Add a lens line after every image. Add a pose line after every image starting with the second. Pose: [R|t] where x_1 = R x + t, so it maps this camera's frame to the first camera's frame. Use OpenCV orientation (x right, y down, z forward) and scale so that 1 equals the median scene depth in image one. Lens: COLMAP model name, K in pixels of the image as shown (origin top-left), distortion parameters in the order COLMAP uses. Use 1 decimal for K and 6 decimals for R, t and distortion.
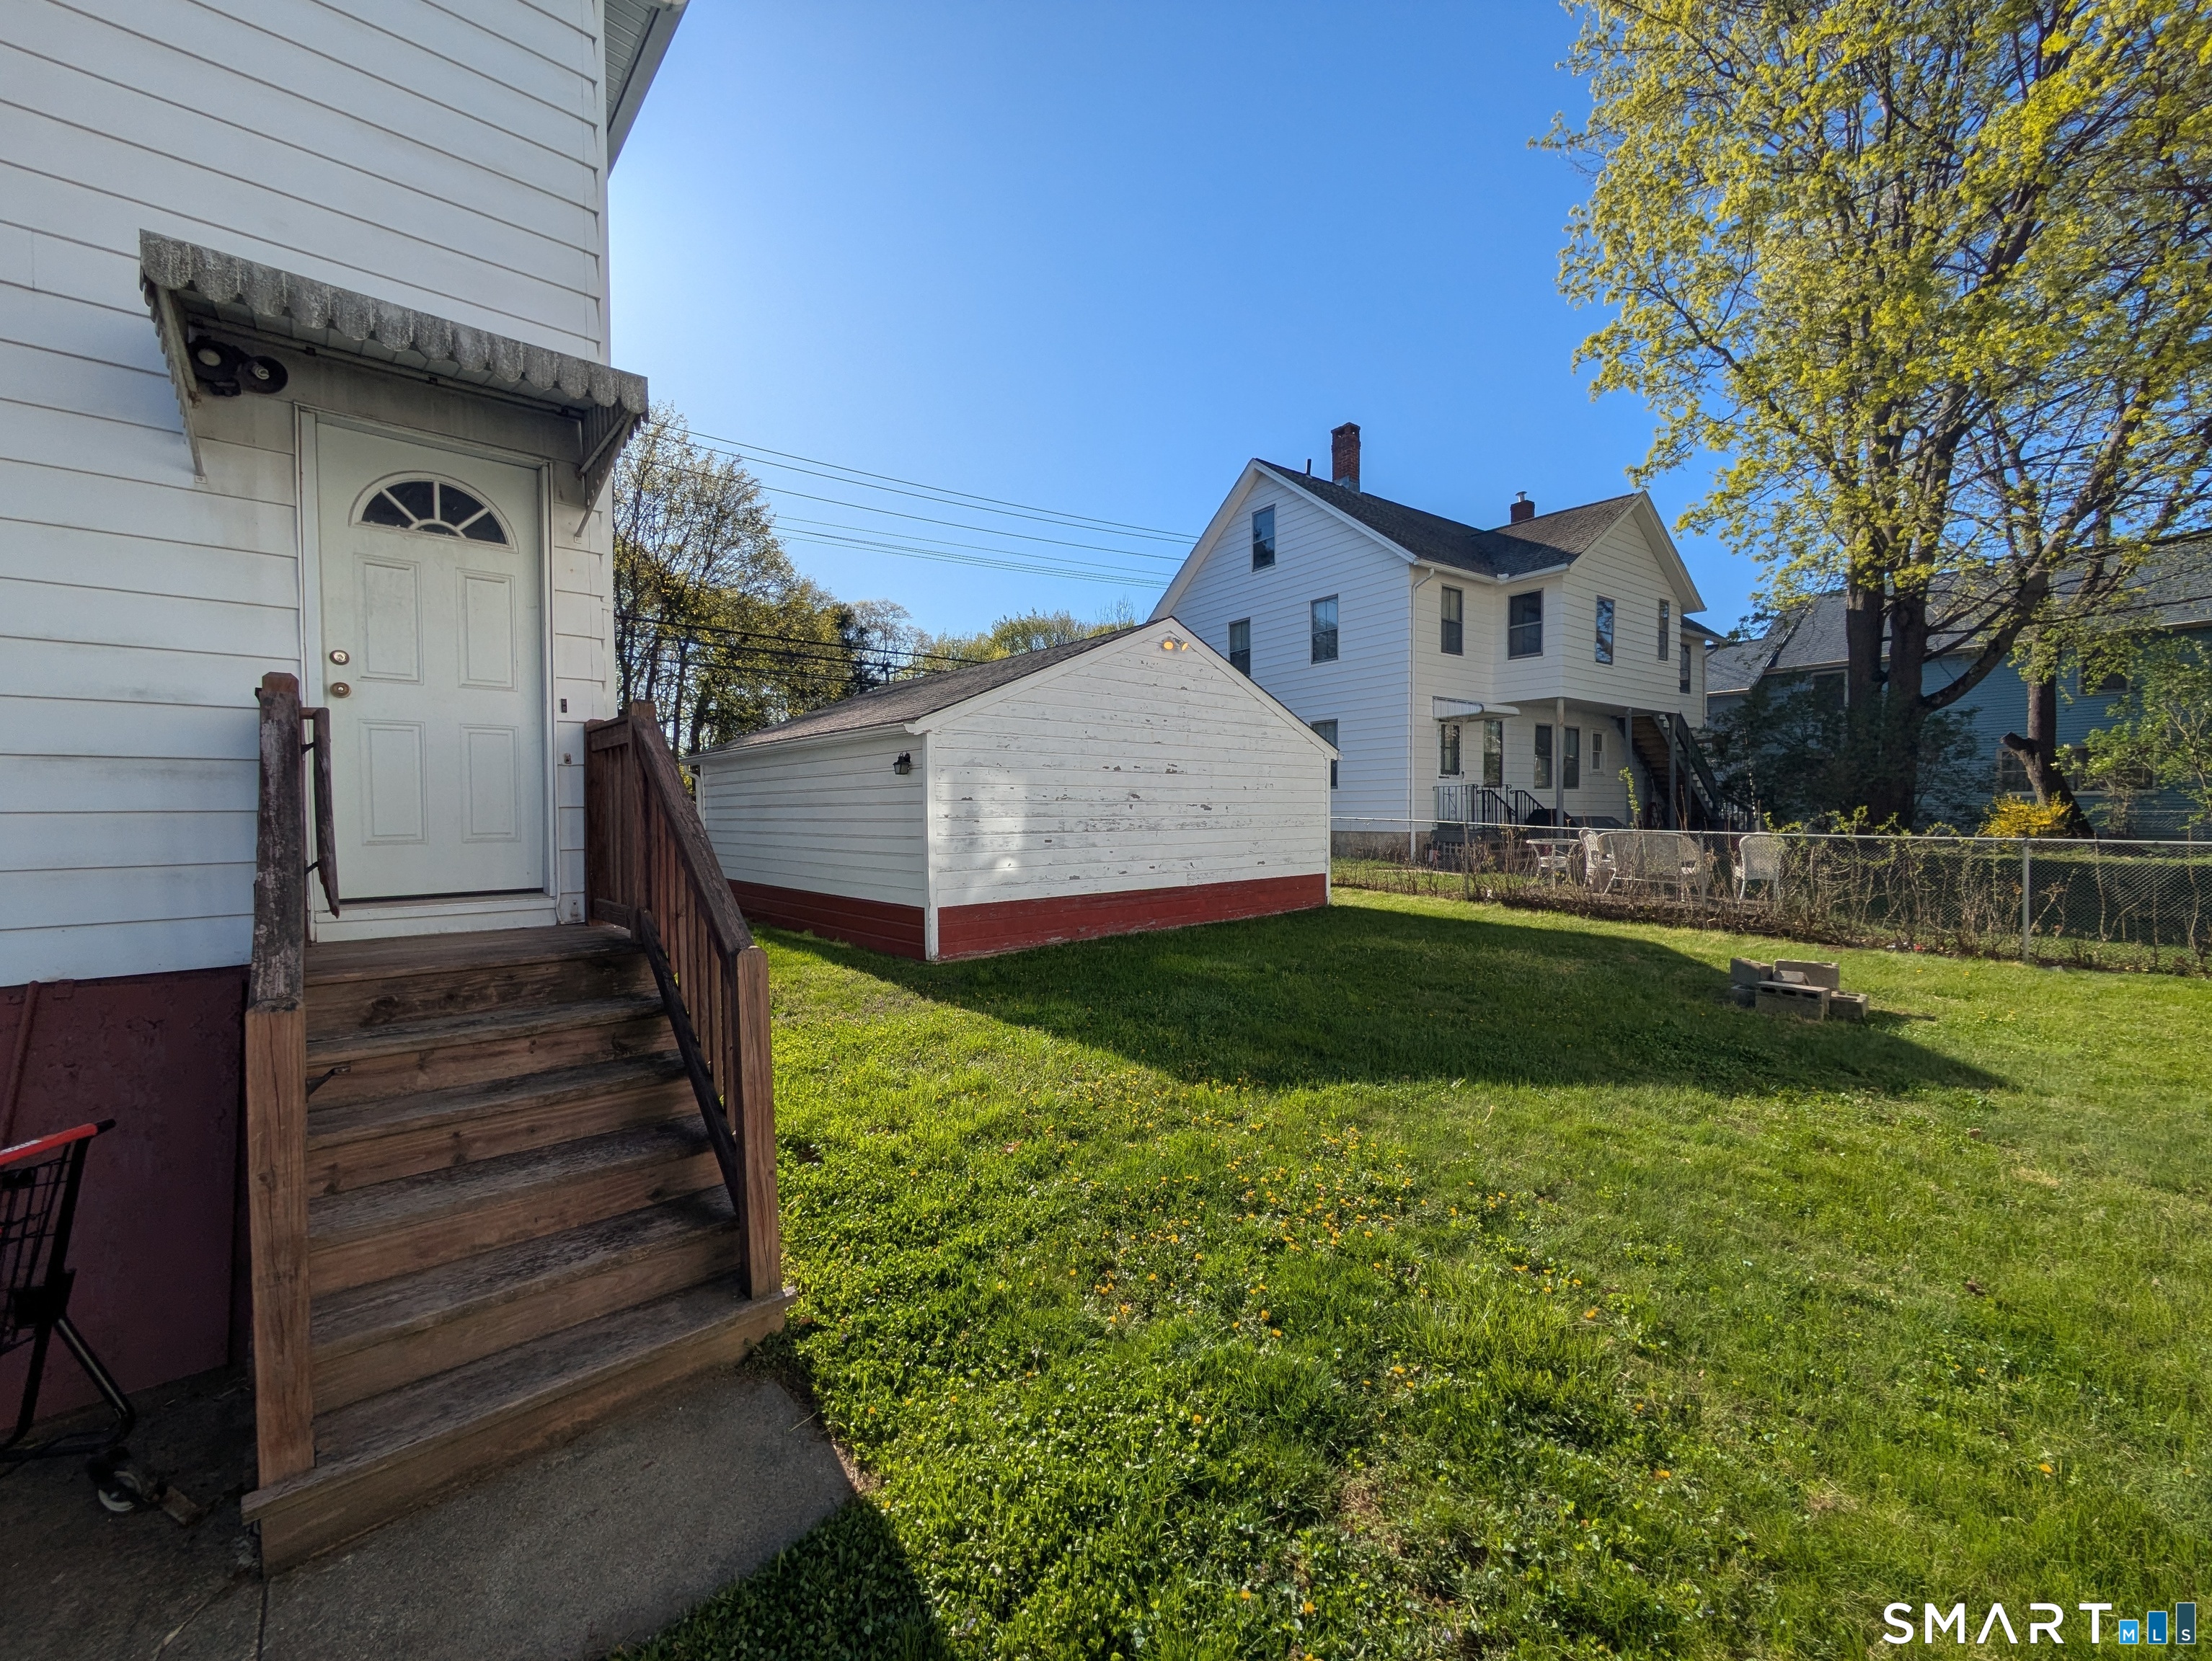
lens RADIAL K [[879.5, 0, 1113.6], [0, 879.5, 825.9], [0, 0, 1]] dist [0.001106, -0.000131]
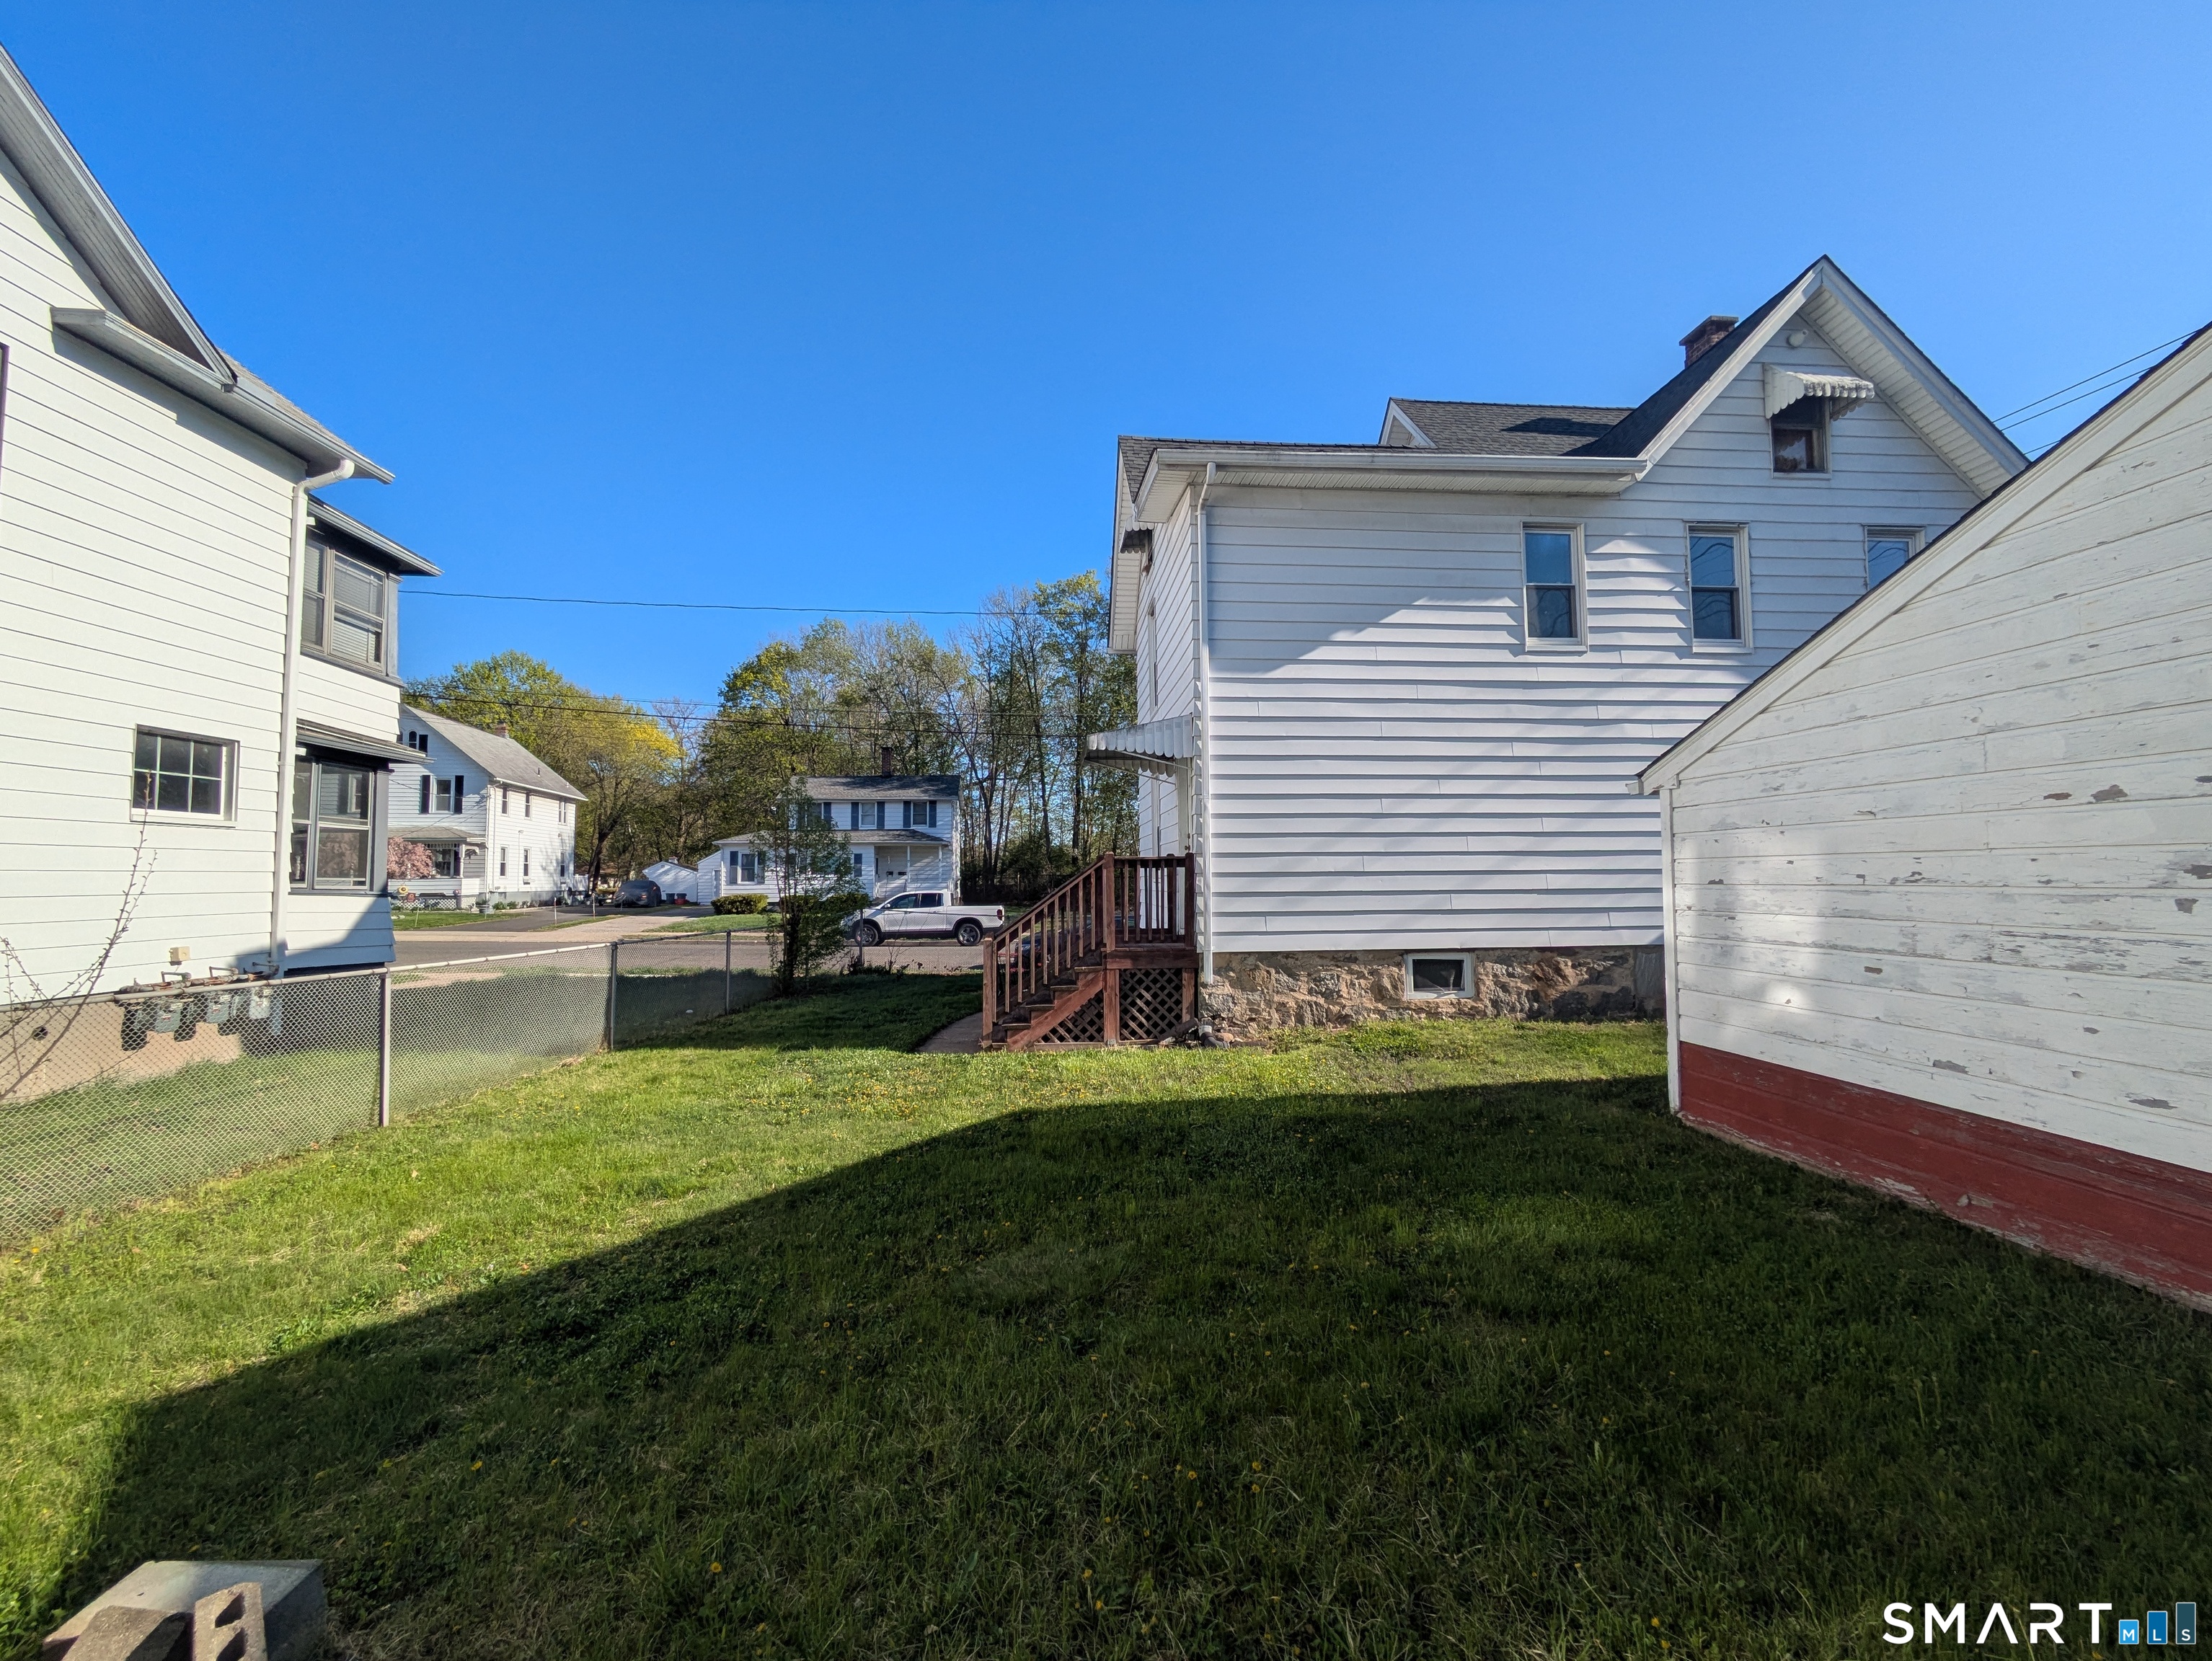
lens RADIAL K [[877.4, 0, 1106.0], [0, 877.4, 830.5], [0, 0, 1]] dist [-0.004628, 0.002991]
pose [[-0.604791, -0.030514, -0.795799, 1.085499], [0.001595, 0.999217, -0.039526, -0.077962], [0.796383, -0.025175, -0.604269, 1.854617]]
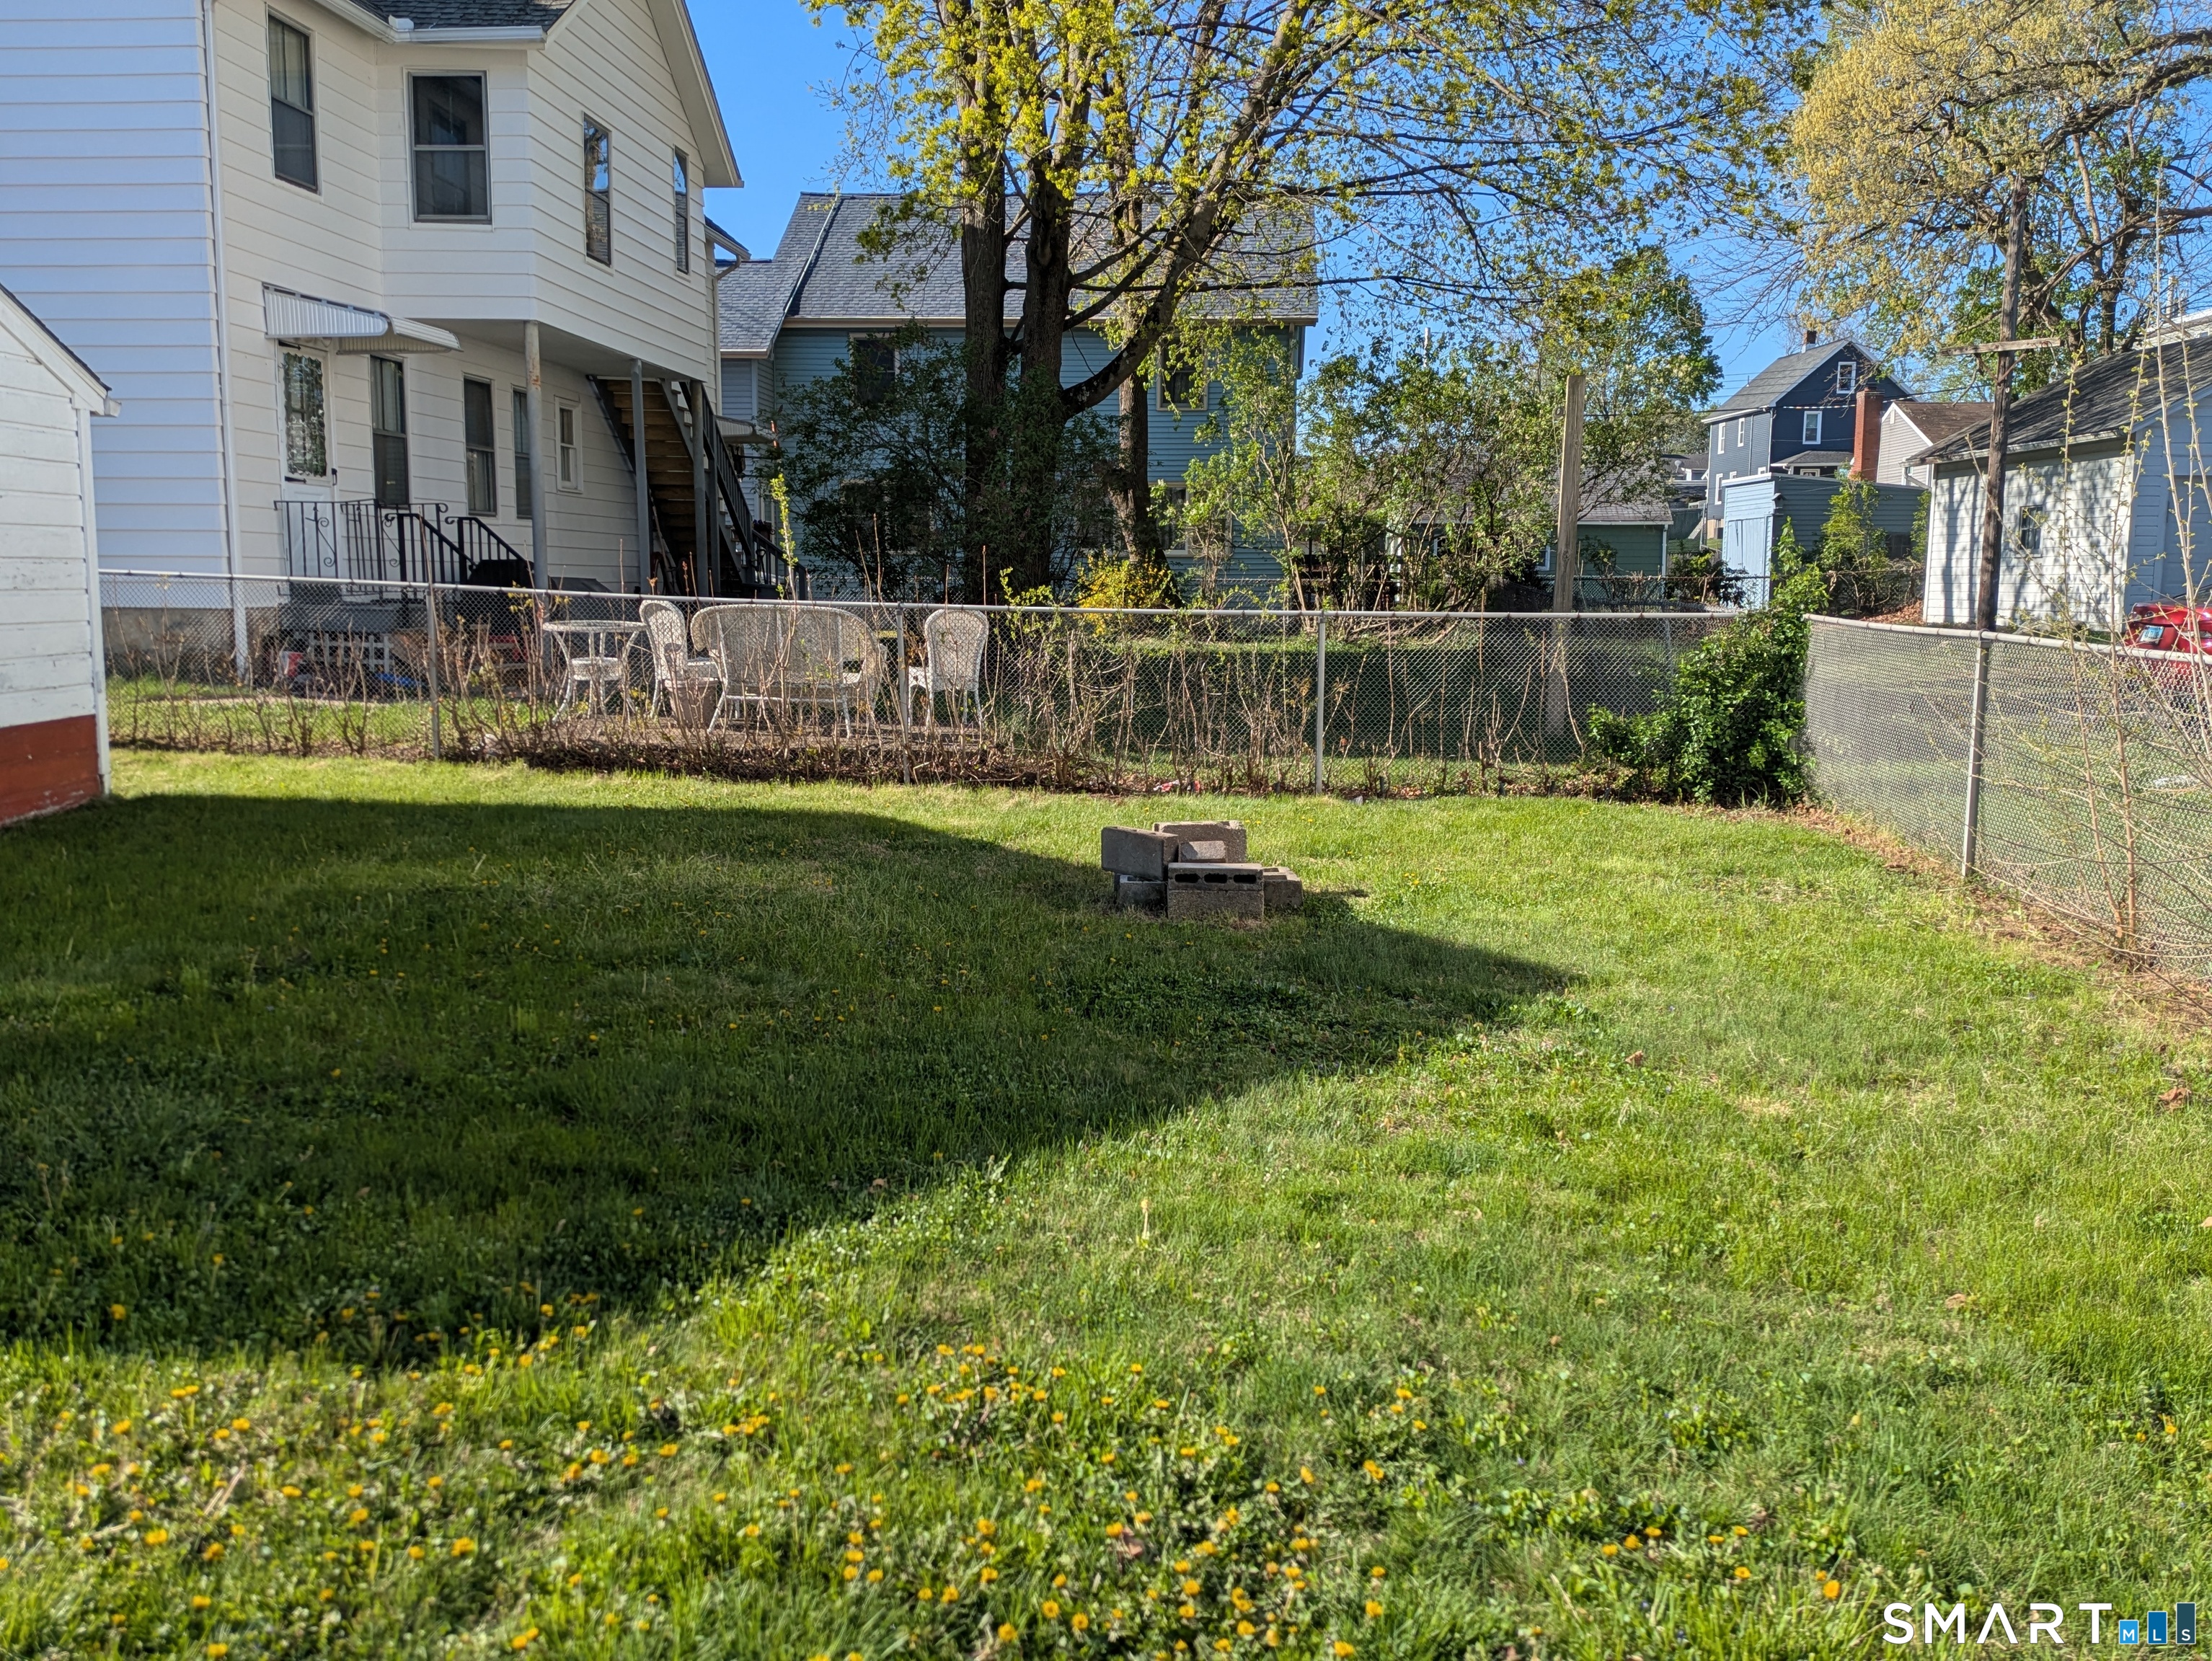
lens RADIAL K [[1833.9, 0, 1090.0], [0, 1833.9, 805.2], [0, 0, 1]] dist [0.074574, -0.073766]
pose [[0.653351, -0.083398, 0.752447, -0.236320], [0.001460, 0.994051, 0.108908, 0.014911], [-0.757054, -0.070057, 0.649586, 0.371059]]
